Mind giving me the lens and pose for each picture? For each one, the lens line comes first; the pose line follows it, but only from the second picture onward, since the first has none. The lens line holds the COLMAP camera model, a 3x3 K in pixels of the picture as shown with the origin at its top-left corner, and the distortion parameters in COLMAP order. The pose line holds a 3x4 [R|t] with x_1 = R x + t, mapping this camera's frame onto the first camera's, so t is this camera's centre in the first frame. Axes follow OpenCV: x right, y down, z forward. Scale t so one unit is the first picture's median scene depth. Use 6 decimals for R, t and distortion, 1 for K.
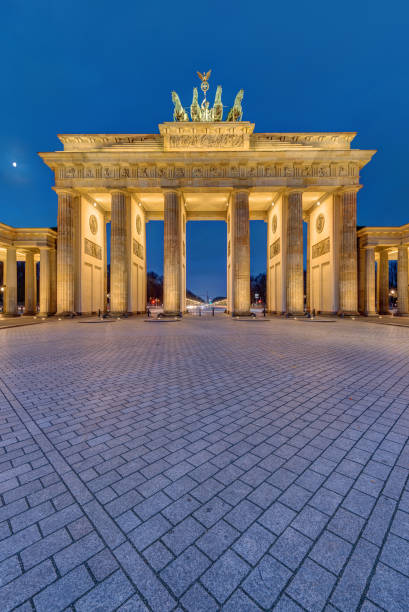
lens RADIAL K [[178.4, 0, 205.8], [0, 178.4, 289.3], [0, 0, 1]] dist [0.004444, 0.000029]
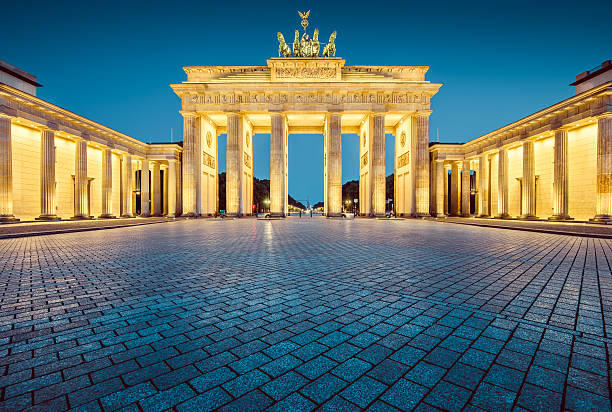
lens RADIAL K [[242.8, 0, 310.0], [0, 242.8, 206.1], [0, 0, 1]] dist [-0.020442, 0.000046]
pose [[0.999930, 0.001364, 0.011773, 0.013140], [-0.001959, 0.998713, 0.050680, -0.007657], [-0.011688, -0.050699, 0.998646, -0.656642]]
